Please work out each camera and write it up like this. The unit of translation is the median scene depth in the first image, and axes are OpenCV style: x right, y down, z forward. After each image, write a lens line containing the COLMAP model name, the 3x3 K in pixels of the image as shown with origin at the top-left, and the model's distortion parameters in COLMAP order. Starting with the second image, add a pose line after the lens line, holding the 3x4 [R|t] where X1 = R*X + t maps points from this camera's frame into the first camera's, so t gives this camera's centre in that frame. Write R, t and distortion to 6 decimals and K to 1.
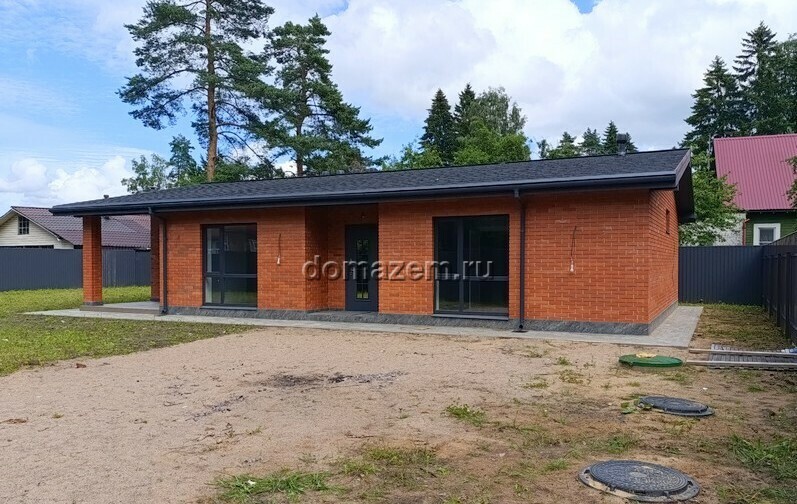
lens RADIAL K [[659.9, 0, 398.5], [0, 659.9, 252.0], [0, 0, 1]] dist [0.066929, 0.001846]
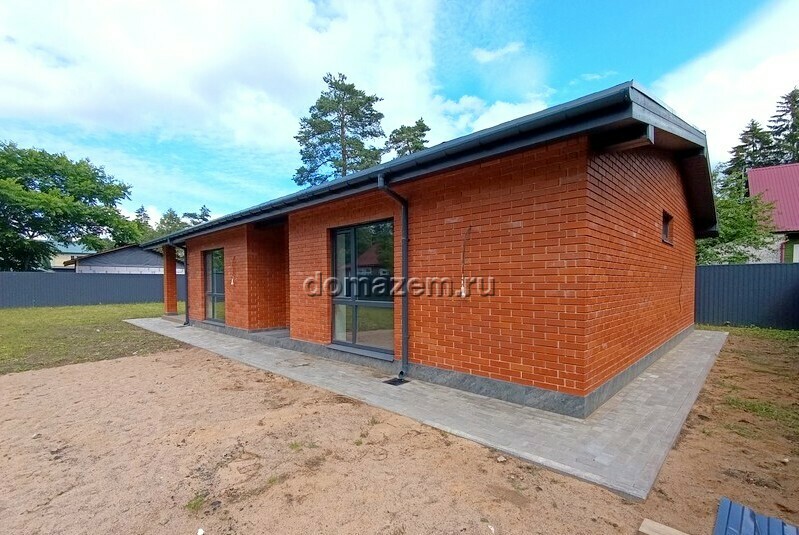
lens RADIAL K [[364.9, 0, 398.2], [0, 364.9, 286.0], [0, 0, 1]] dist [-0.001886, -0.001450]
pose [[0.946531, 0.000201, -0.322612, 0.109995], [0.007762, 0.999696, 0.023394, 0.003451], [0.322518, -0.024648, 0.946242, 0.226332]]
